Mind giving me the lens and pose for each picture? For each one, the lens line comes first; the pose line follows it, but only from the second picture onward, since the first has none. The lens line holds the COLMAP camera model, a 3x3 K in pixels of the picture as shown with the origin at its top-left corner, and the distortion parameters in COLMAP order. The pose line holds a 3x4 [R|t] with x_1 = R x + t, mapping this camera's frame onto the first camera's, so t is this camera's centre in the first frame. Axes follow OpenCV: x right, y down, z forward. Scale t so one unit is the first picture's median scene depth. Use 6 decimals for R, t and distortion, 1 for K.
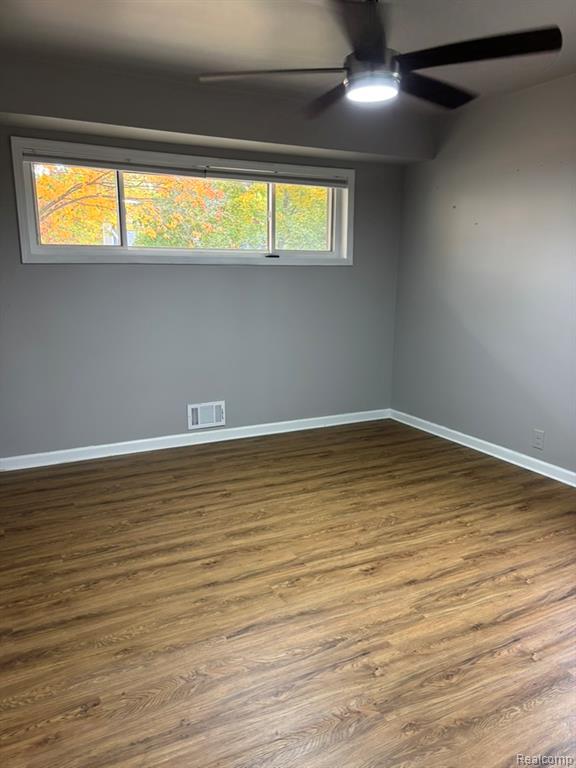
lens RADIAL K [[567.2, 0, 288.0], [0, 567.2, 384.0], [0, 0, 1]] dist [0.054551, -0.055253]
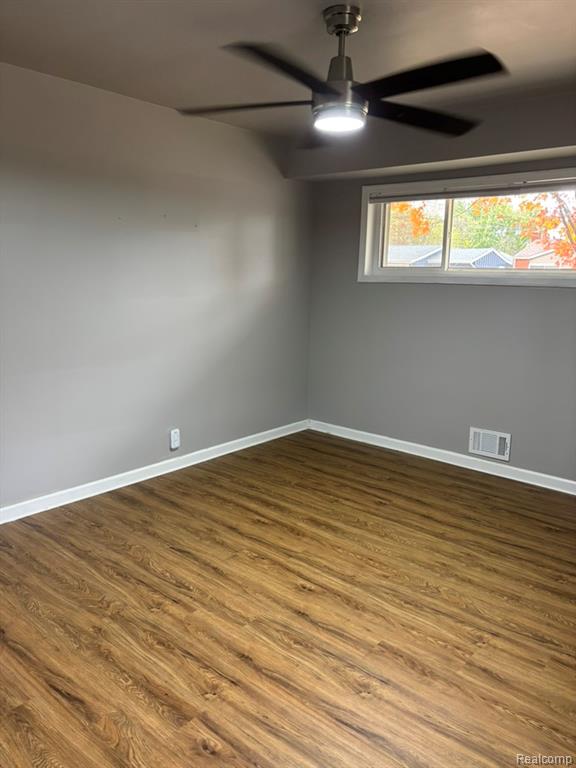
lens RADIAL K [[567.2, 0, 288.0], [0, 567.2, 384.0], [0, 0, 1]] dist [0.054551, -0.055253]
pose [[0.396554, 0.185881, -0.898996, 0.846648], [-0.209290, 0.971803, 0.108615, -0.113737], [0.893836, 0.145079, 0.424275, 0.424700]]
